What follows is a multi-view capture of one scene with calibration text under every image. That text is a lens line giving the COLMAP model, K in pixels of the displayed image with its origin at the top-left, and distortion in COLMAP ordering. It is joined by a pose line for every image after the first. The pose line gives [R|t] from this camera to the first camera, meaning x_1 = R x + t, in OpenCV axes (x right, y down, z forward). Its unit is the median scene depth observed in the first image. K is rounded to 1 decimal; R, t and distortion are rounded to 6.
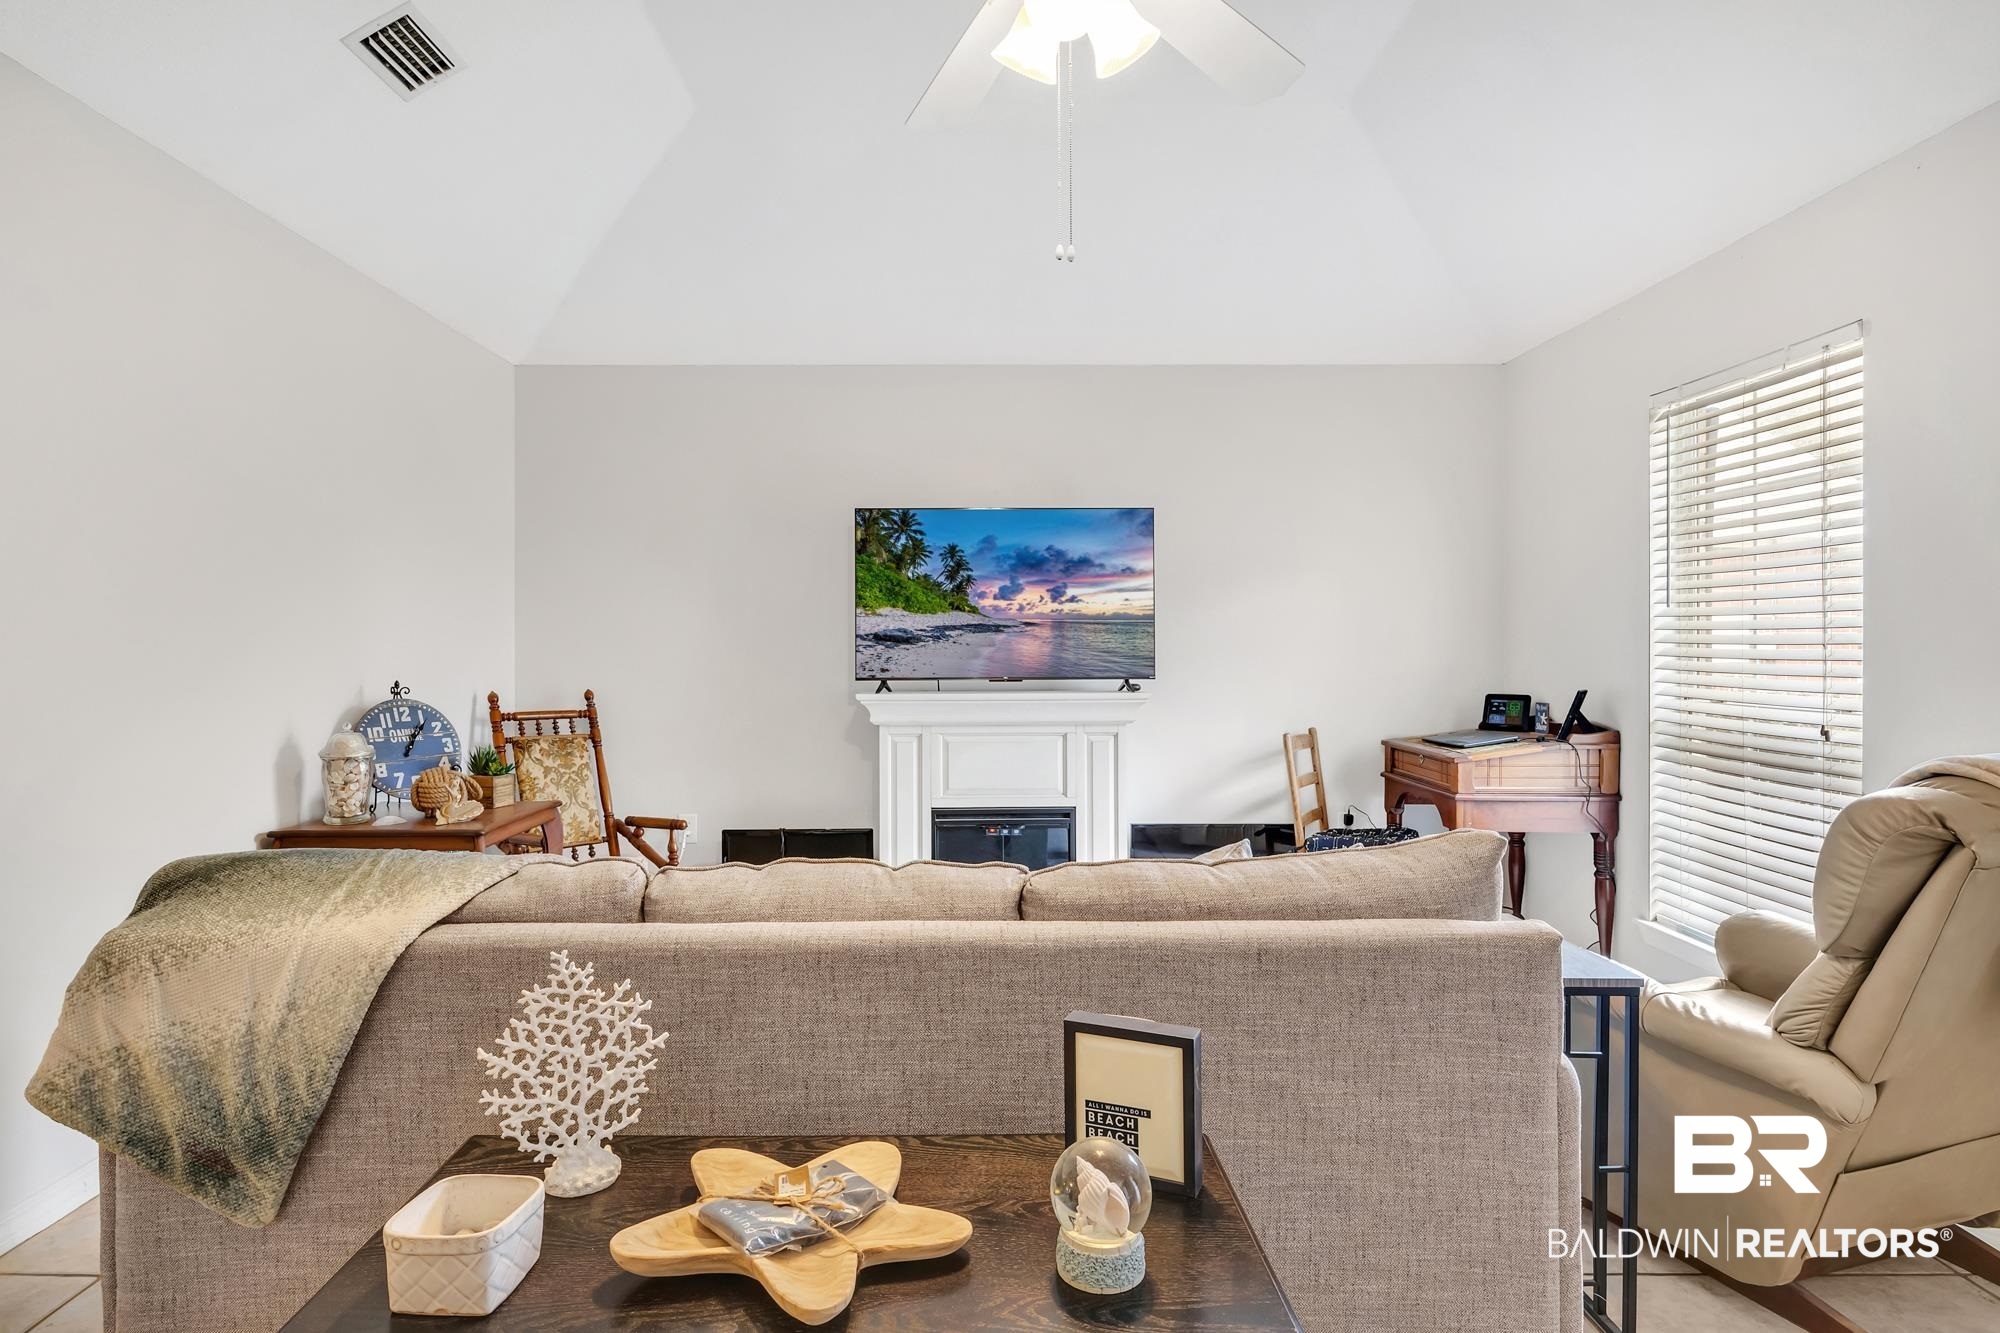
lens RADIAL K [[1078.4, 0, 975.2], [0, 1078.4, 659.4], [0, 0, 1]] dist [-0.004136, -0.001091]
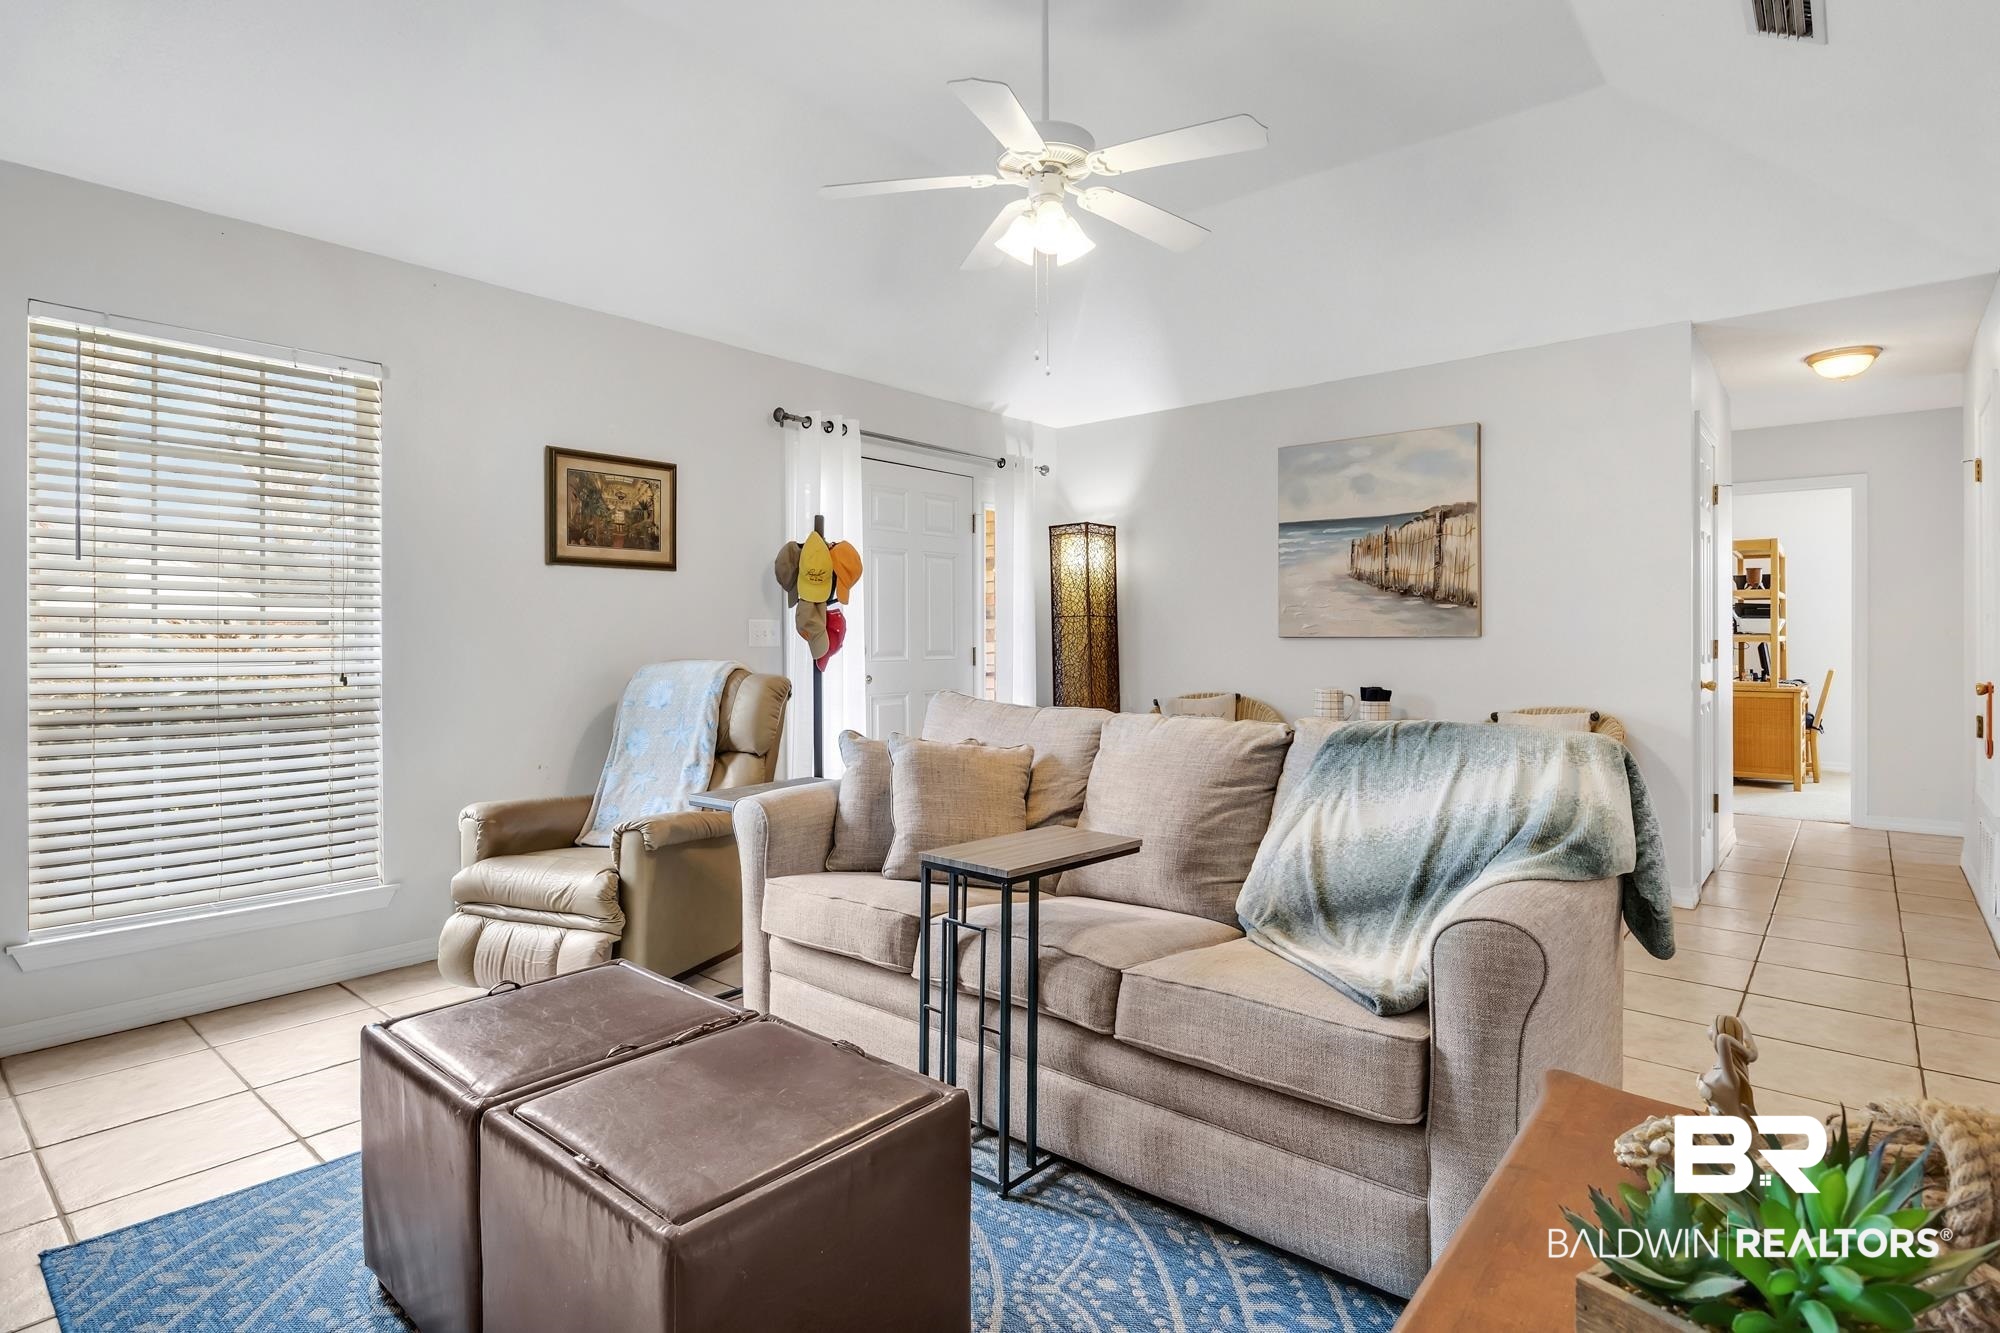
lens RADIAL K [[1012.8, 0, 987.8], [0, 1012.8, 639.3], [0, 0, 1]] dist [-0.012968, 0.000848]
pose [[-0.756035, 0.004602, 0.654514, -0.343780], [0.012388, 0.999897, 0.007279, 0.015667], [-0.654413, 0.013612, -0.756014, 0.916680]]
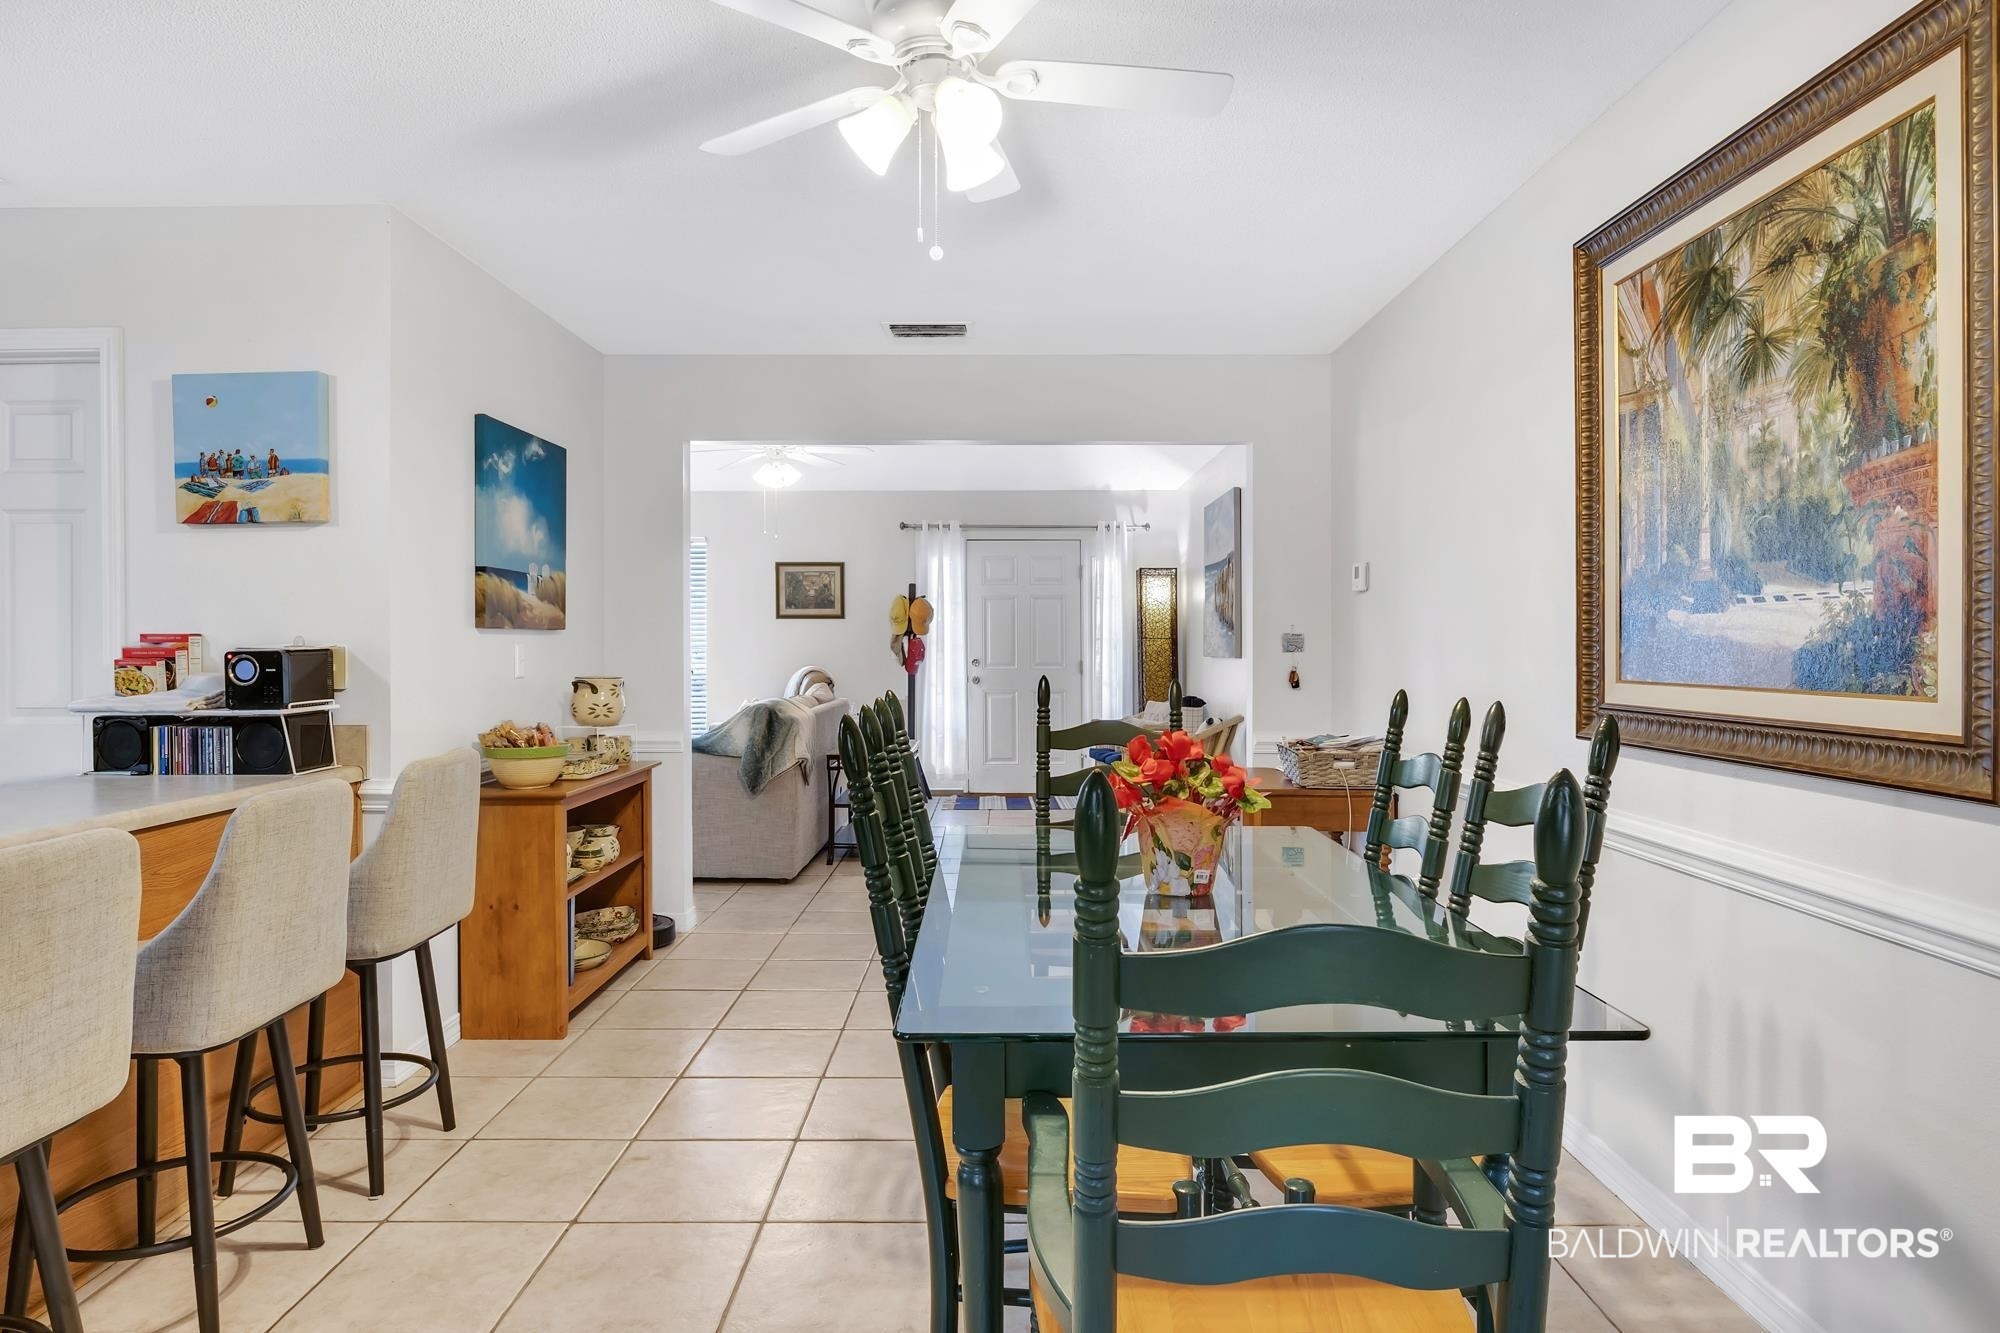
lens RADIAL K [[1151.9, 0, 993.8], [0, 1151.9, 645.6], [0, 0, 1]] dist [-0.005469, -0.001159]
pose [[0.016183, -0.001845, 0.999867, -1.555340], [0.017042, 0.999854, 0.001569, 0.003606], [-0.999724, 0.017014, 0.016212, 0.076698]]
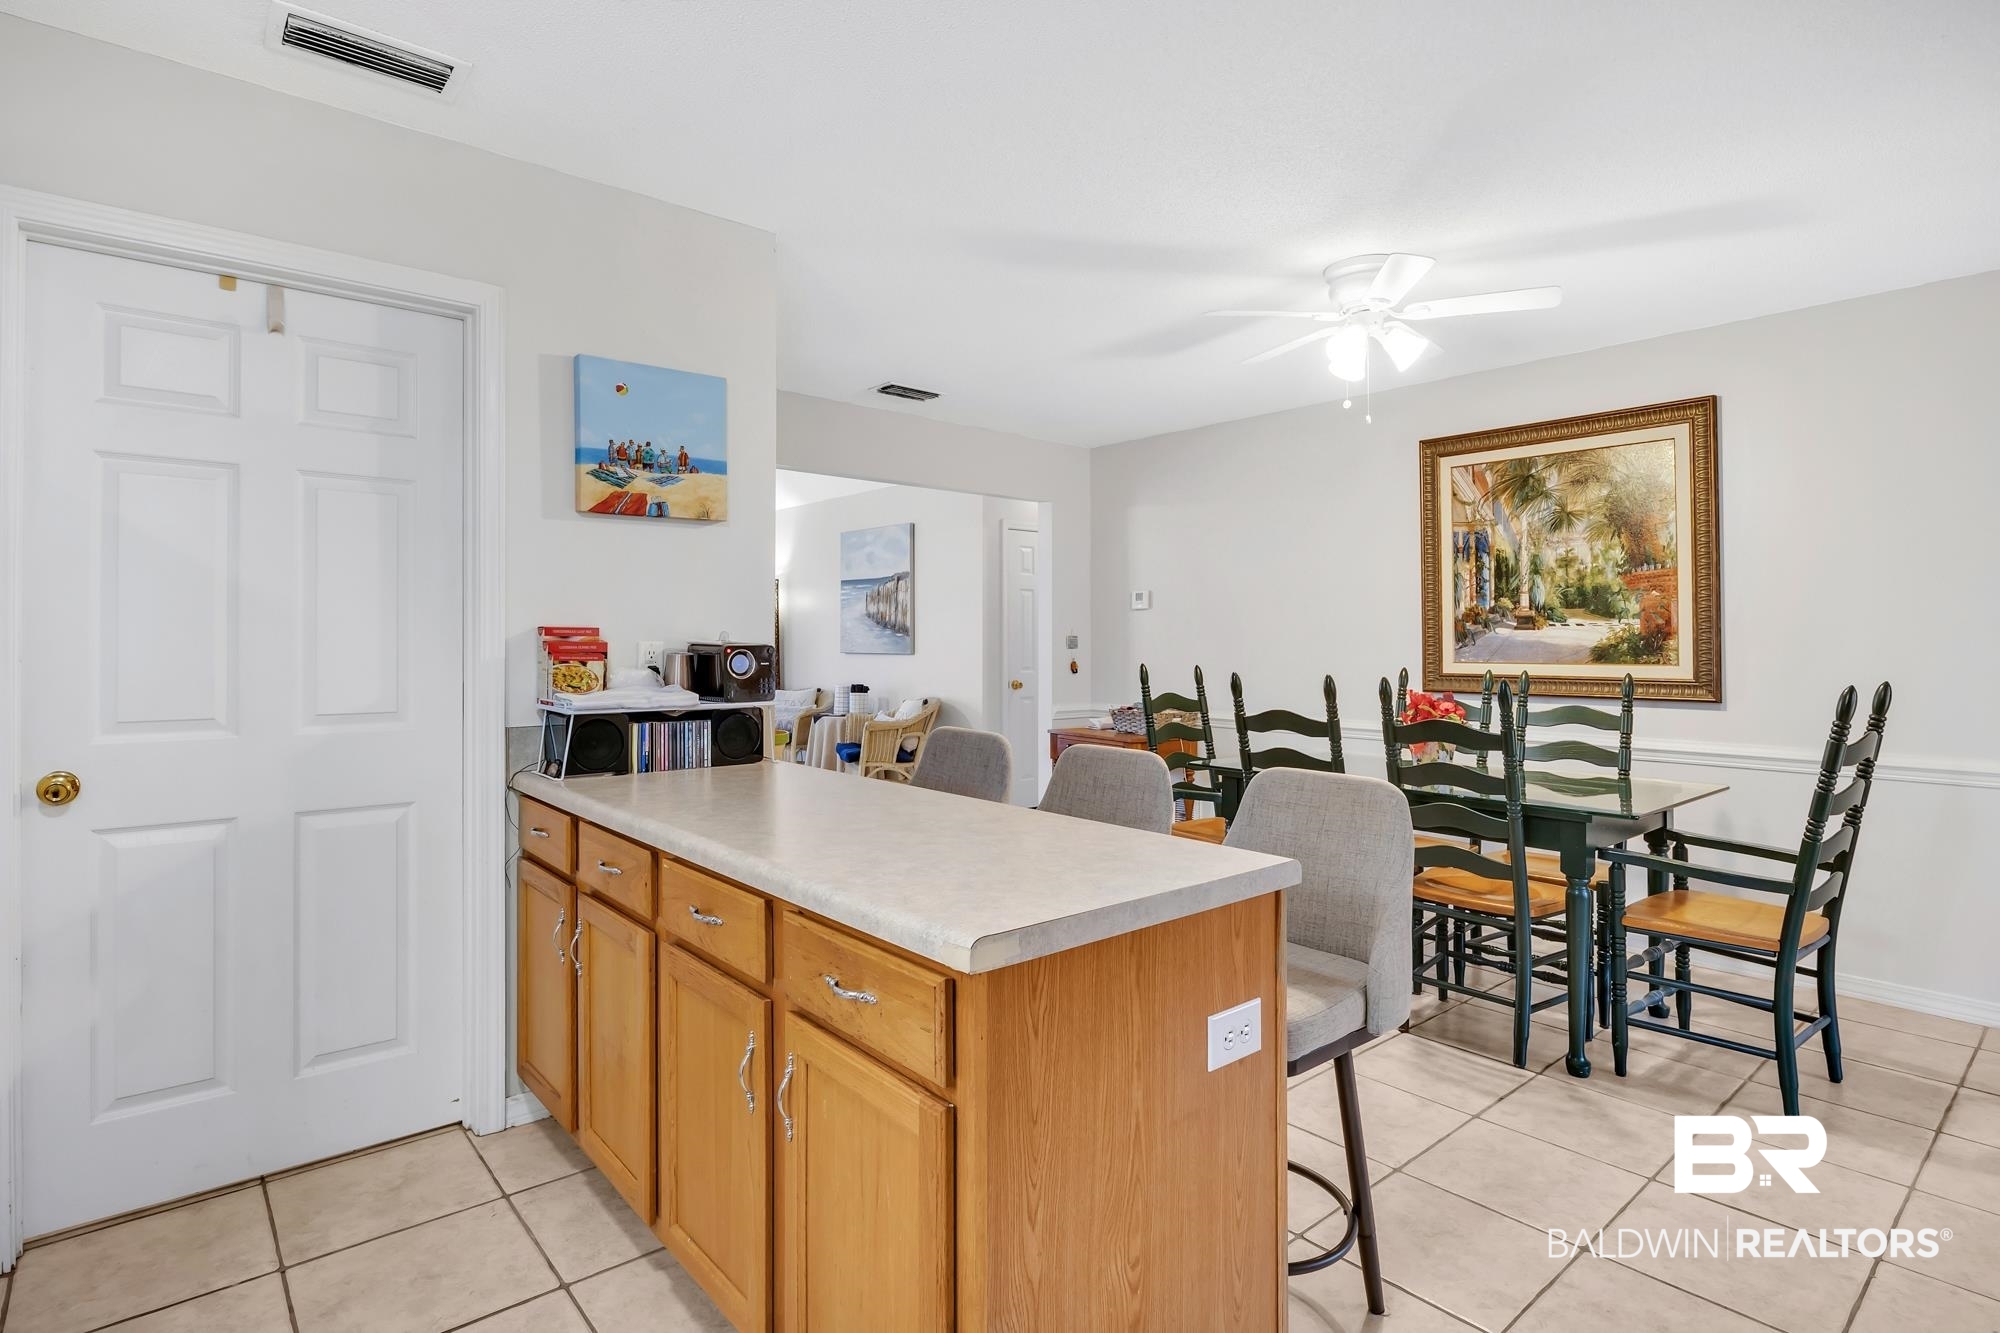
lens RADIAL K [[1012.8, 0, 1008.7], [0, 1012.8, 637.5], [0, 0, 1]] dist [-0.012968, 0.000848]
pose [[-0.649260, 0.003112, 0.760560, -1.465203], [0.008909, 0.999954, 0.003514, -0.005243], [-0.760514, 0.009058, -0.649258, 0.778930]]
